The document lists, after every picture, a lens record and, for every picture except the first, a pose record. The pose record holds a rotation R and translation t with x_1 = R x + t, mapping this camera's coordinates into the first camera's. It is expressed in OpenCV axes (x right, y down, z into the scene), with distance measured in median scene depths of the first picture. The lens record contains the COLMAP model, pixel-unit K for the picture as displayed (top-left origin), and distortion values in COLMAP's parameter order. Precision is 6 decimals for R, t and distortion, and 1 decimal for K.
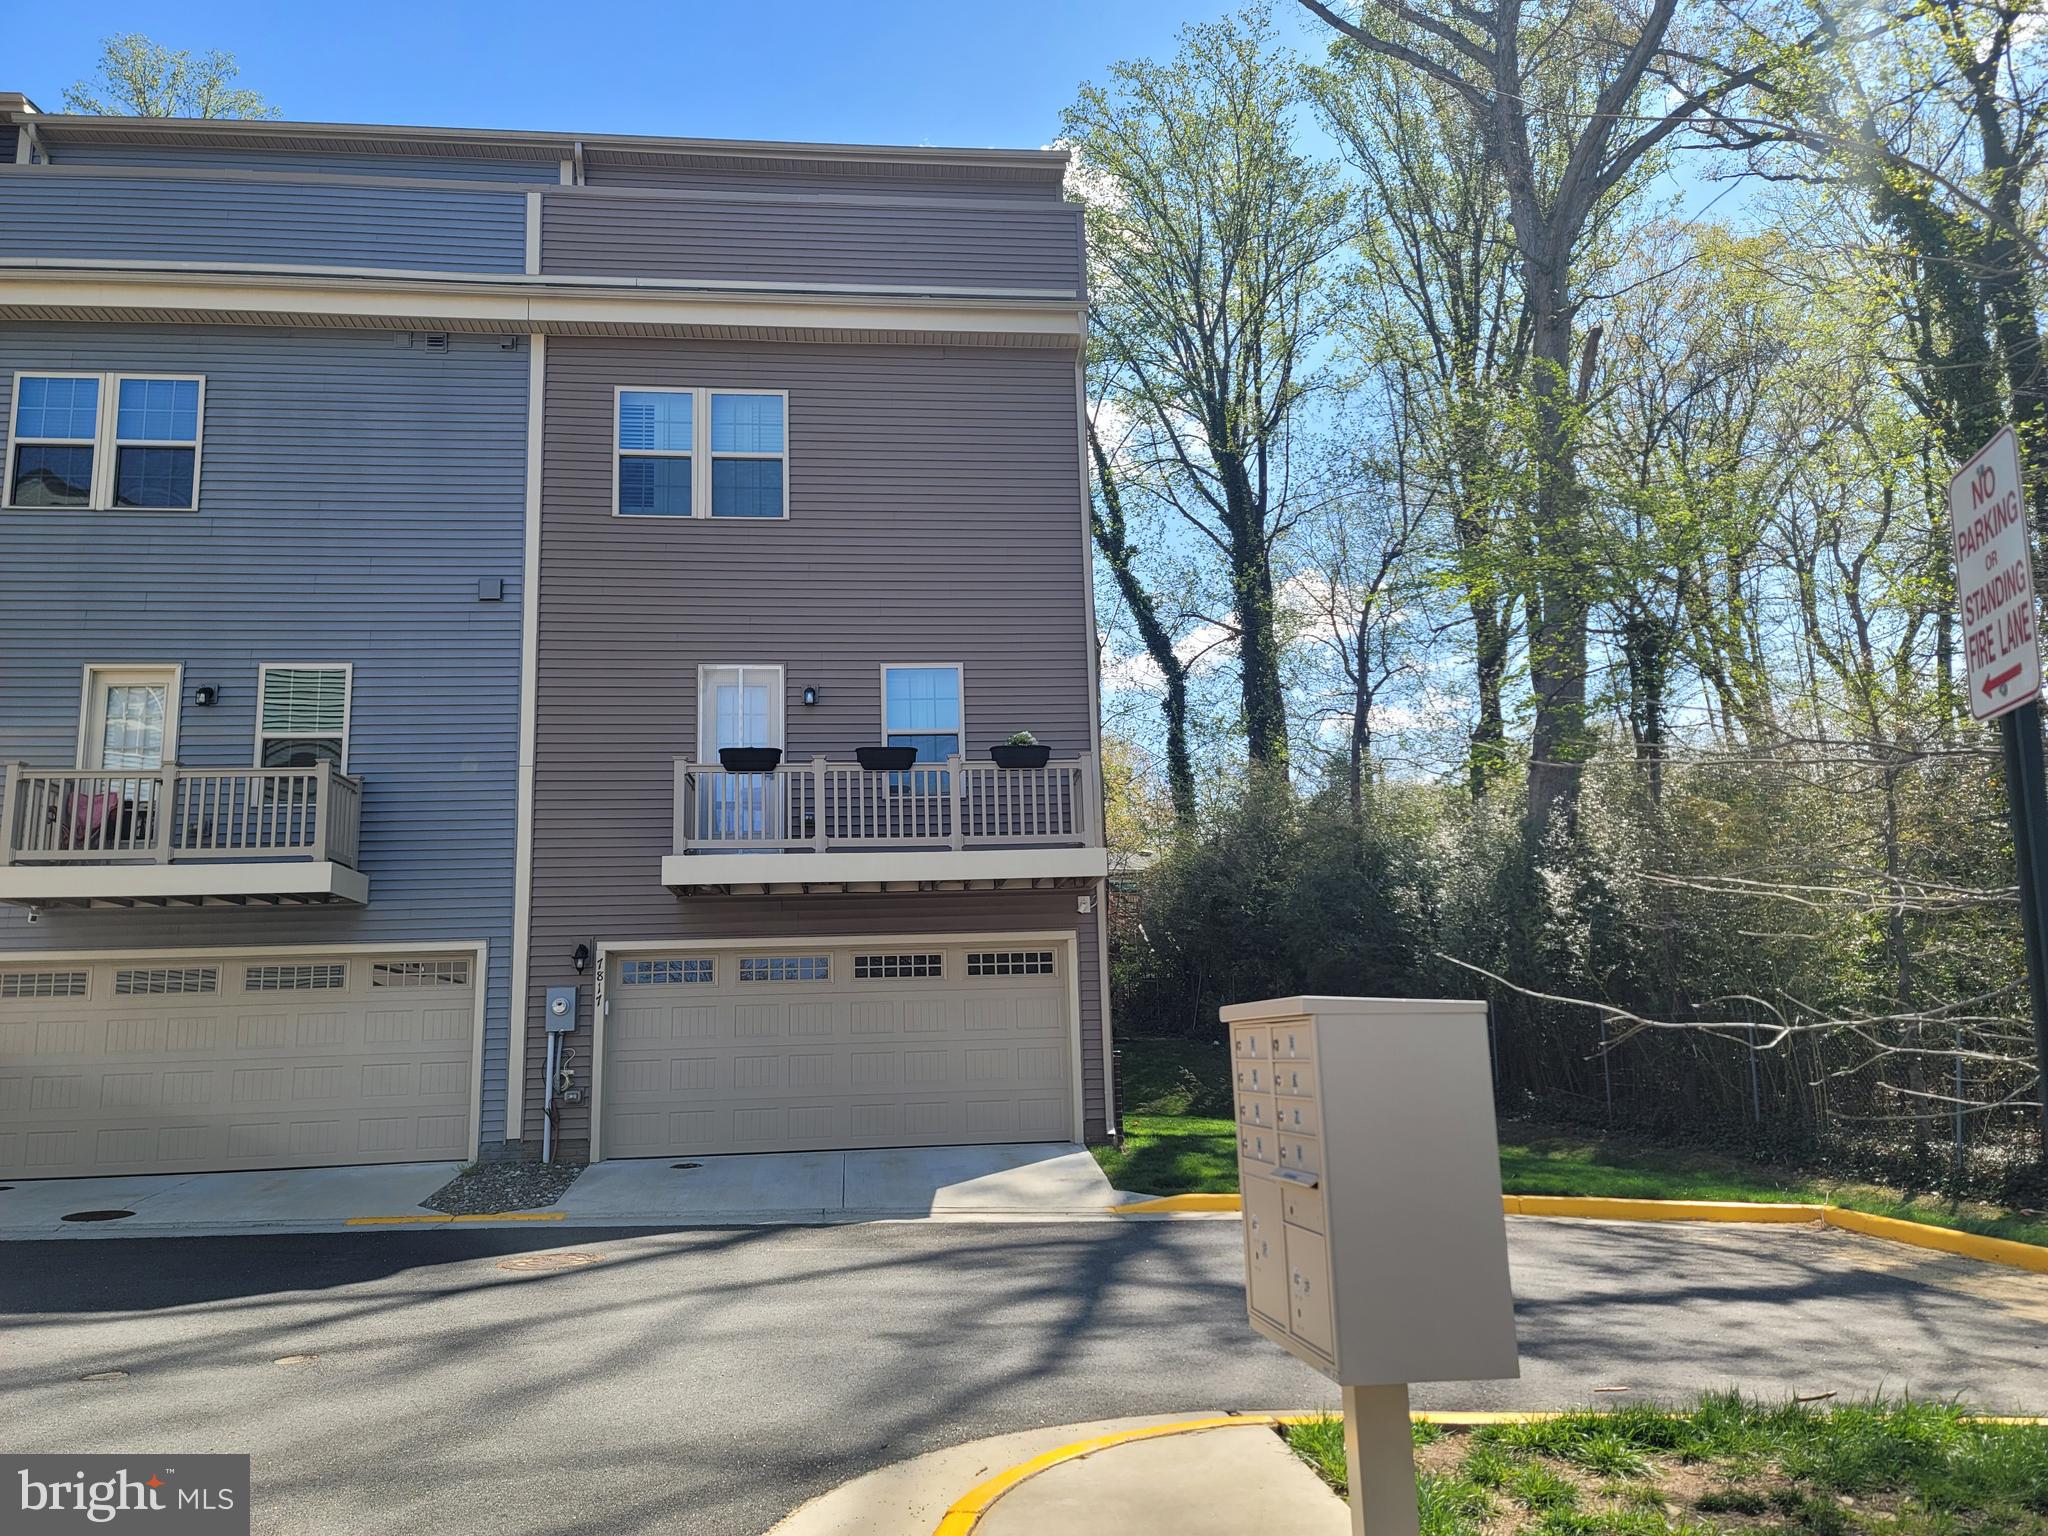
lens RADIAL K [[1457.2, 0, 991.5], [0, 1457.2, 771.7], [0, 0, 1]] dist [0.046091, -0.001931]
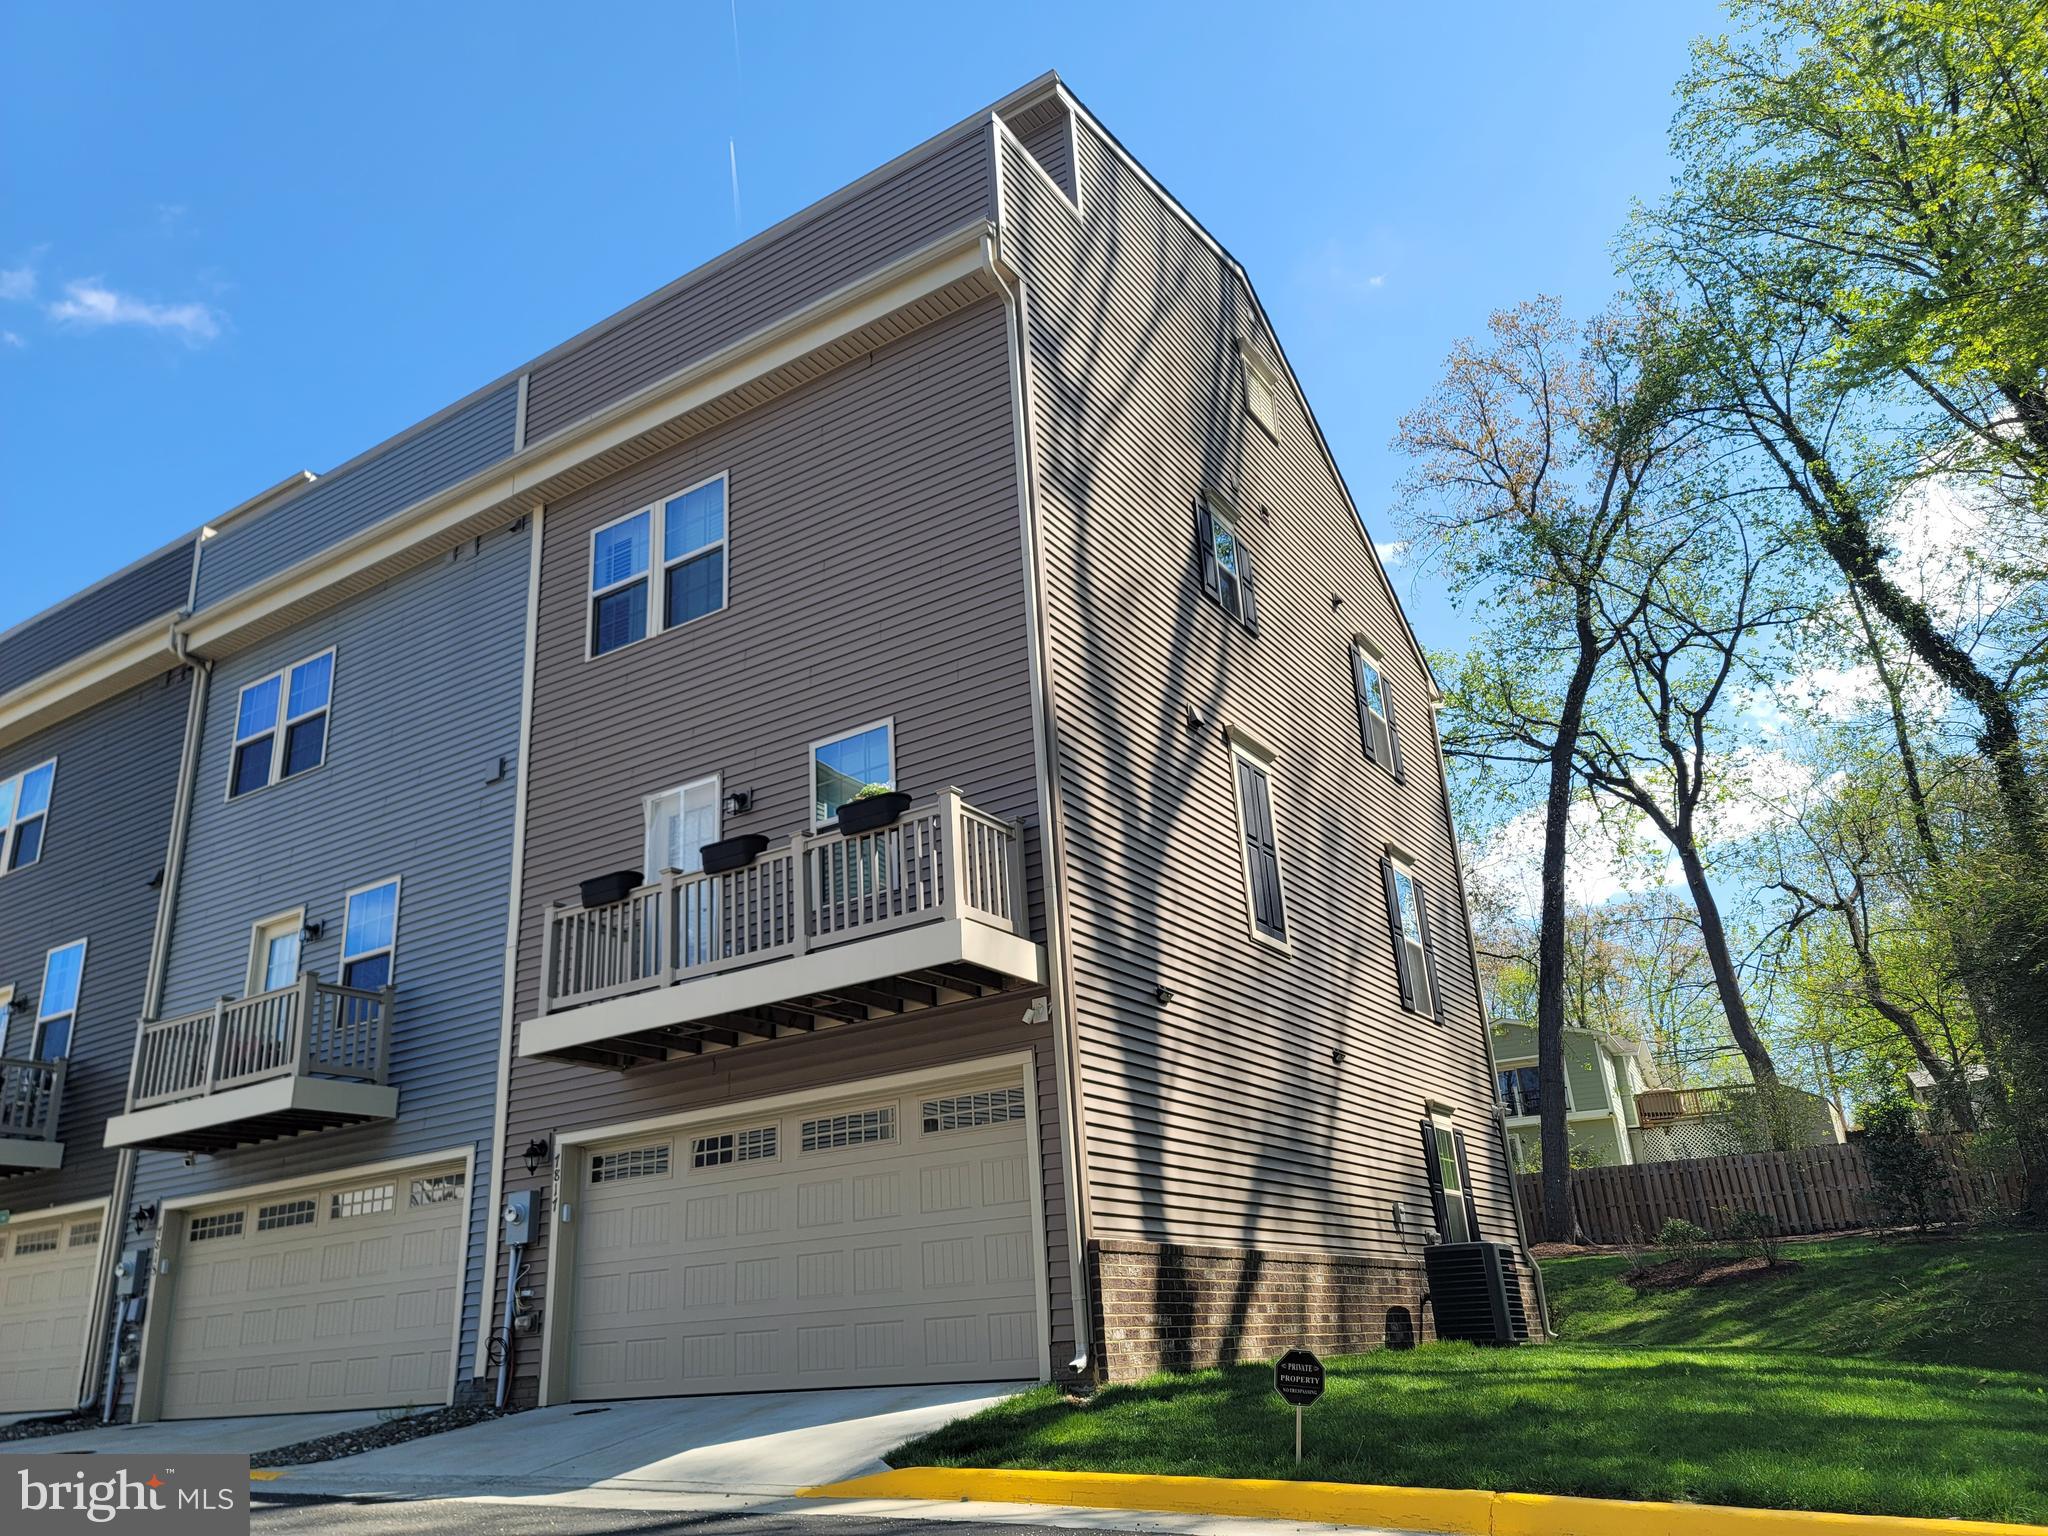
lens RADIAL K [[1457.2, 0, 991.5], [0, 1457.2, 771.7], [0, 0, 1]] dist [0.046091, -0.001931]
pose [[0.783892, -0.238318, -0.573339, 0.470145], [0.149152, 0.968643, -0.198707, 0.117069], [0.602716, 0.070250, 0.794857, 0.445083]]
